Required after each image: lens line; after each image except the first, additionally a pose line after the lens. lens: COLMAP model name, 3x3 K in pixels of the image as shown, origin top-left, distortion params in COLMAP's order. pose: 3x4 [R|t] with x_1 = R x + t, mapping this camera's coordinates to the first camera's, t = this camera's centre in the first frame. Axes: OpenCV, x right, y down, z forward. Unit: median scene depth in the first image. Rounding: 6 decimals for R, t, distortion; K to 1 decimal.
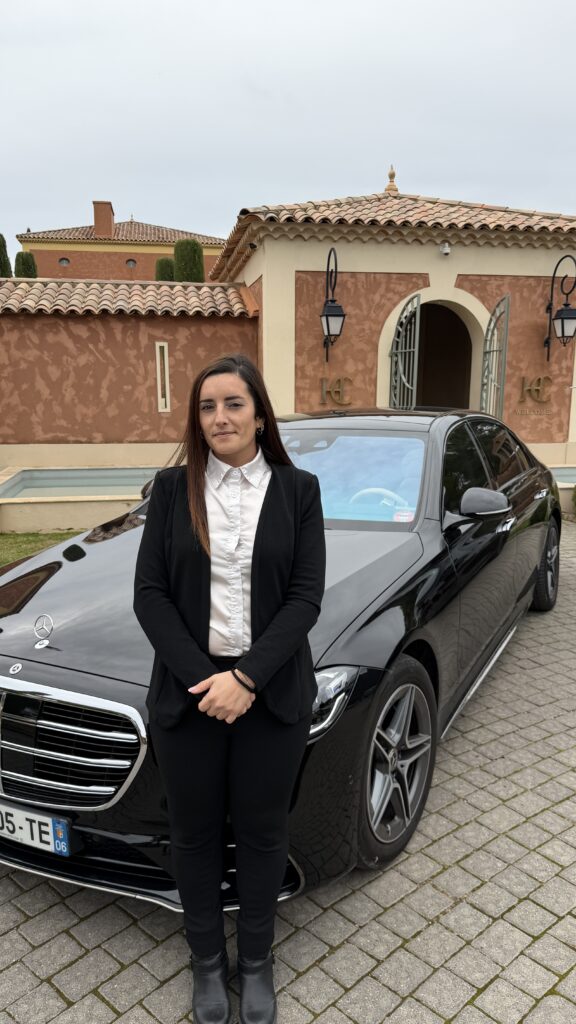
lens RADIAL K [[709.7, 0, 286.2], [0, 709.7, 519.3], [0, 0, 1]] dist [0.181780, -0.398396]
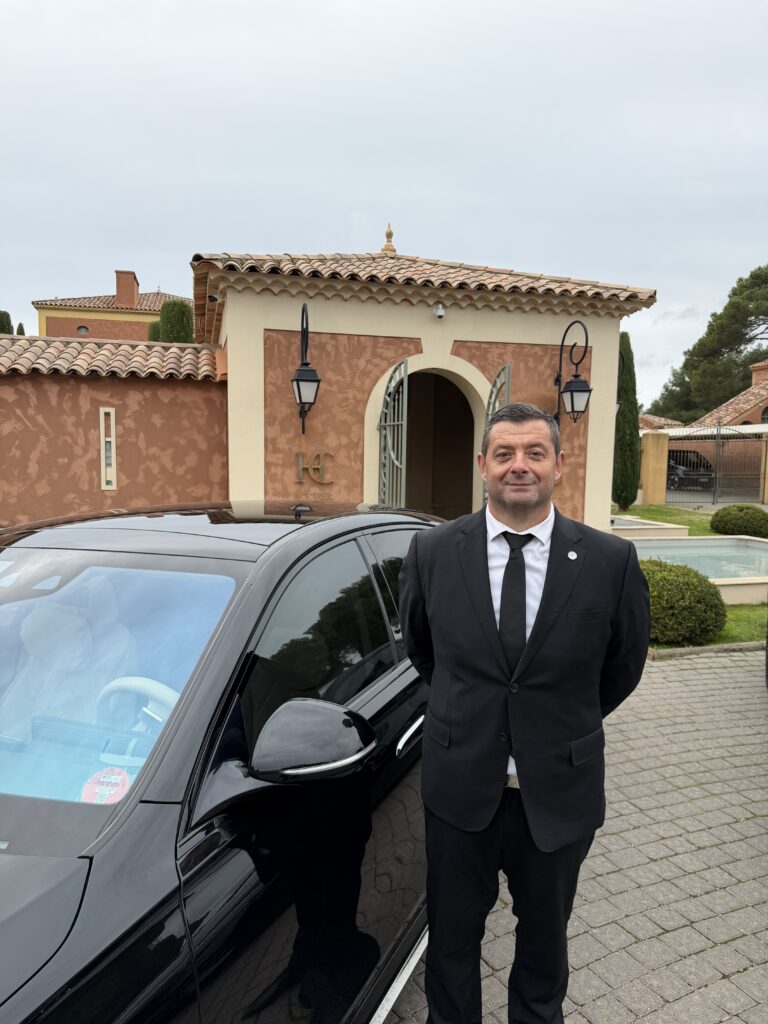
lens RADIAL K [[708.6, 0, 383.0], [0, 708.6, 520.9], [0, 0, 1]] dist [0.163629, -0.339969]
pose [[0.997212, 0.007163, 0.074271, 0.087061], [0.000126, 0.995218, -0.097674, -0.034725], [-0.074616, 0.097411, 0.992443, 0.163463]]
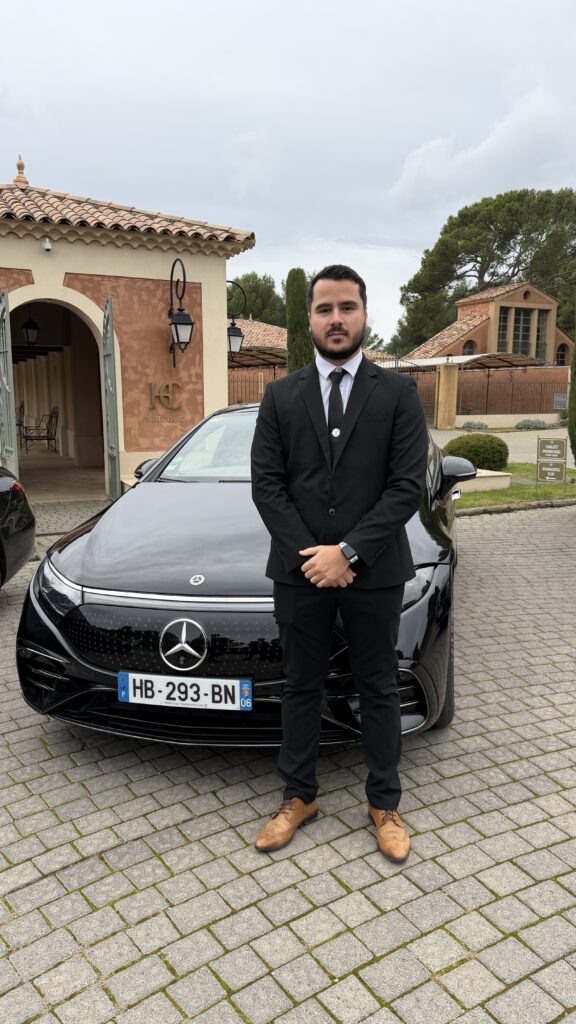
lens RADIAL K [[709.7, 0, 286.2], [0, 709.7, 519.3], [0, 0, 1]] dist [0.181780, -0.398396]
pose [[0.964506, -0.042404, 0.260635, 0.252434], [0.045673, 0.998935, -0.006494, 0.001032], [-0.260082, 0.018167, 0.965416, 0.022257]]
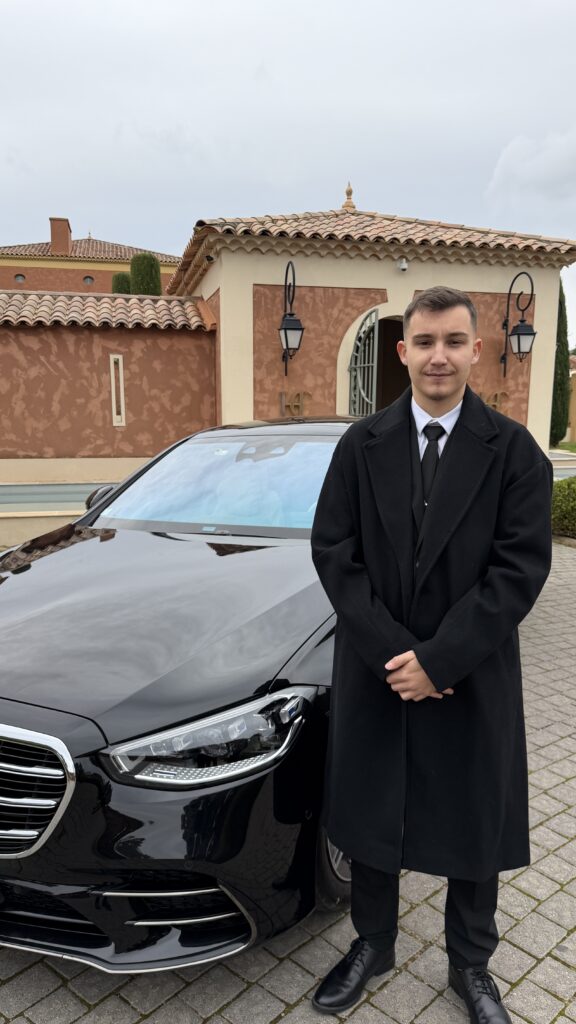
lens RADIAL K [[709.7, 0, 286.2], [0, 709.7, 519.3], [0, 0, 1]] dist [0.181780, -0.398396]
pose [[0.998518, -0.004688, 0.054211, 0.002929], [0.006118, 0.999637, -0.026256, 0.003864], [-0.054068, 0.026549, 0.998184, 0.019435]]
